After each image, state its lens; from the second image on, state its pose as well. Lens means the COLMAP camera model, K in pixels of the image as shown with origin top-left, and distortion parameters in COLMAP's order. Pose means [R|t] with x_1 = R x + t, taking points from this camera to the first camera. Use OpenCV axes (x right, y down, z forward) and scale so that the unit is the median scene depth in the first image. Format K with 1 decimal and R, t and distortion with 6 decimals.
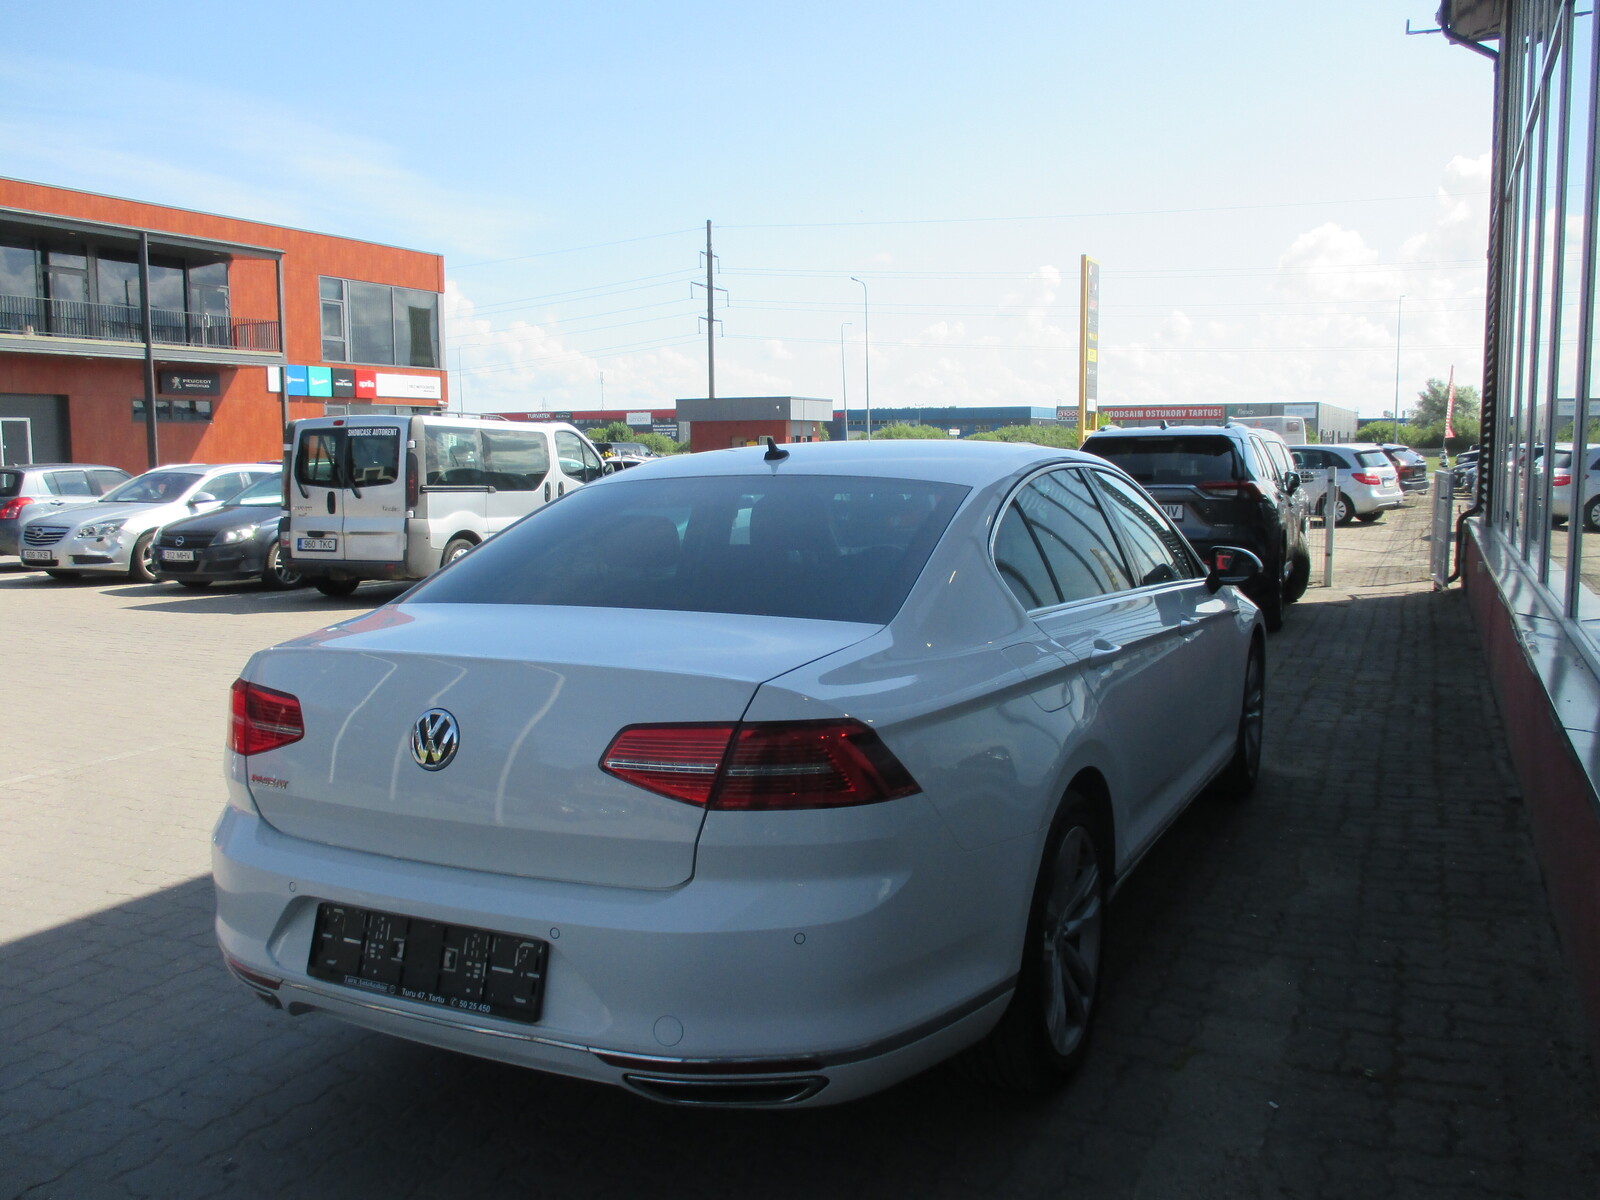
lens RADIAL K [[1326.9, 0, 796.4], [0, 1326.9, 594.9], [0, 0, 1]] dist [-0.023630, -0.002321]
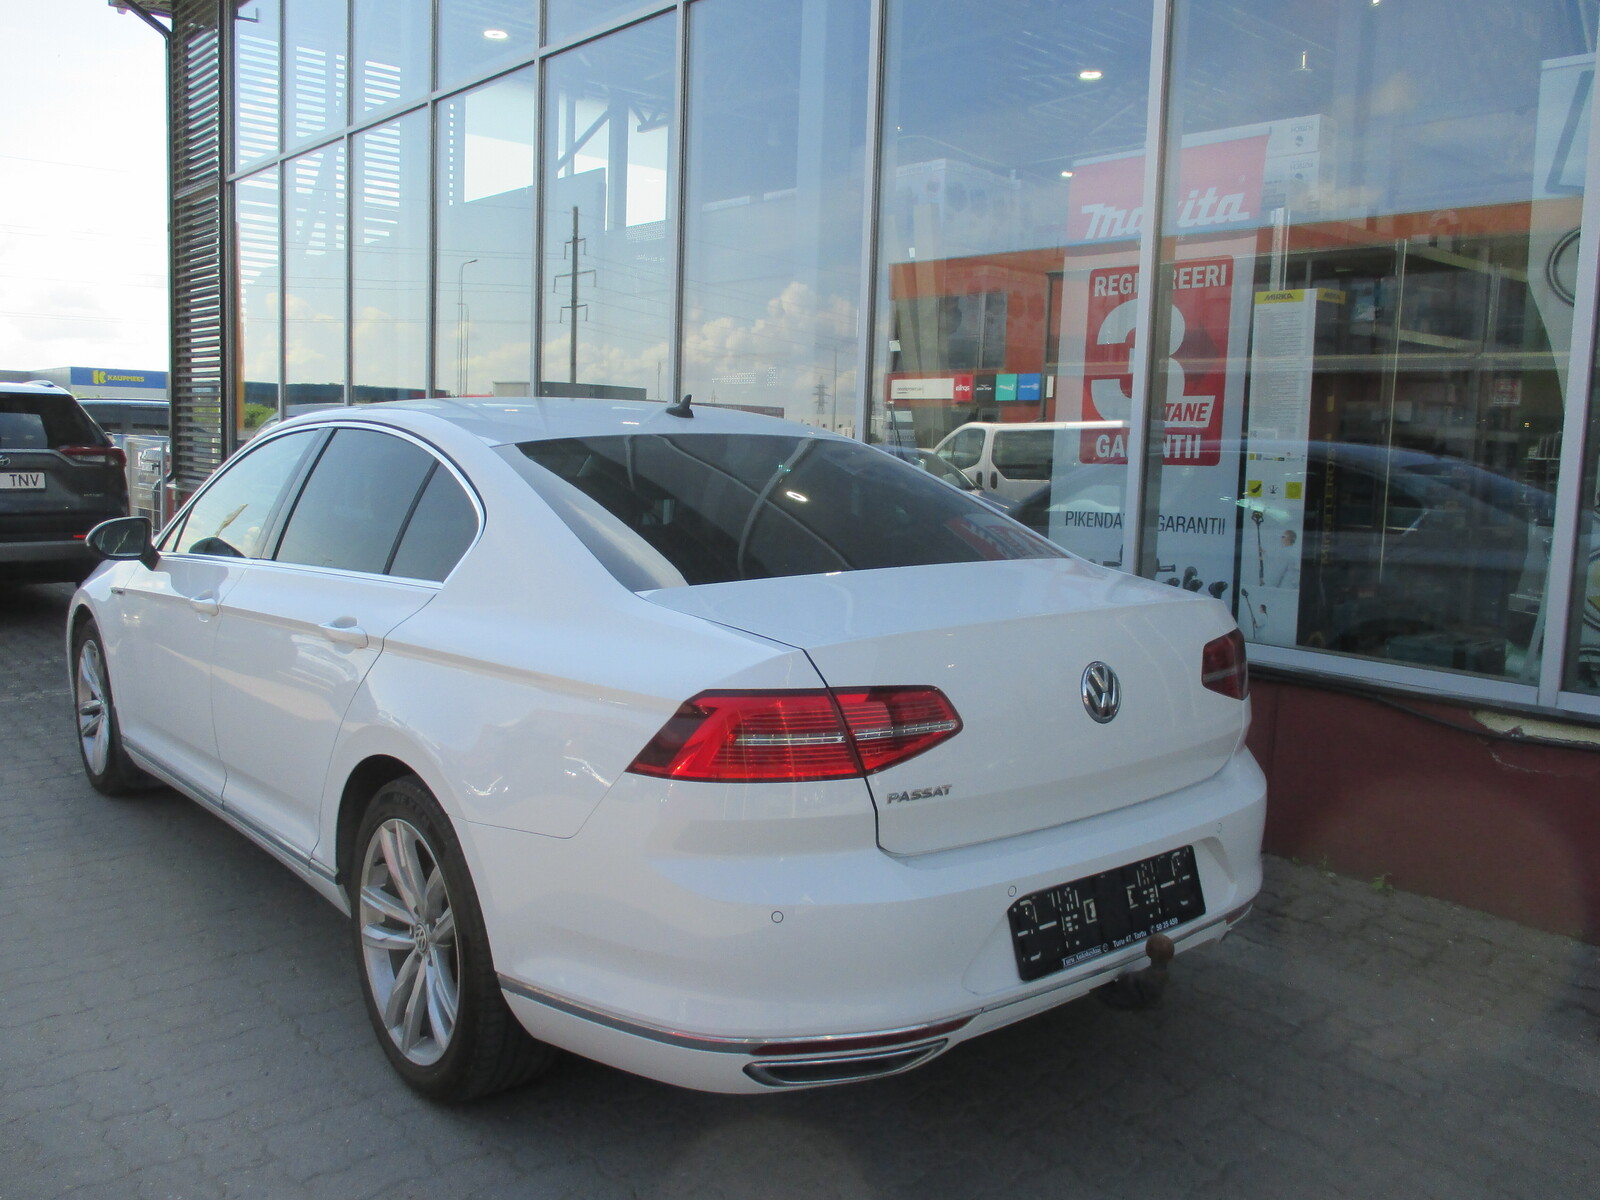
lens RADIAL K [[1326.9, 0, 793.5], [0, 1326.9, 600.6], [0, 0, 1]] dist [-0.023630, -0.002321]
pose [[0.408520, -0.084811, 0.908801, -1.260209], [0.061452, 0.995970, 0.065322, -0.040536], [-0.910678, 0.029162, 0.412086, 0.780514]]
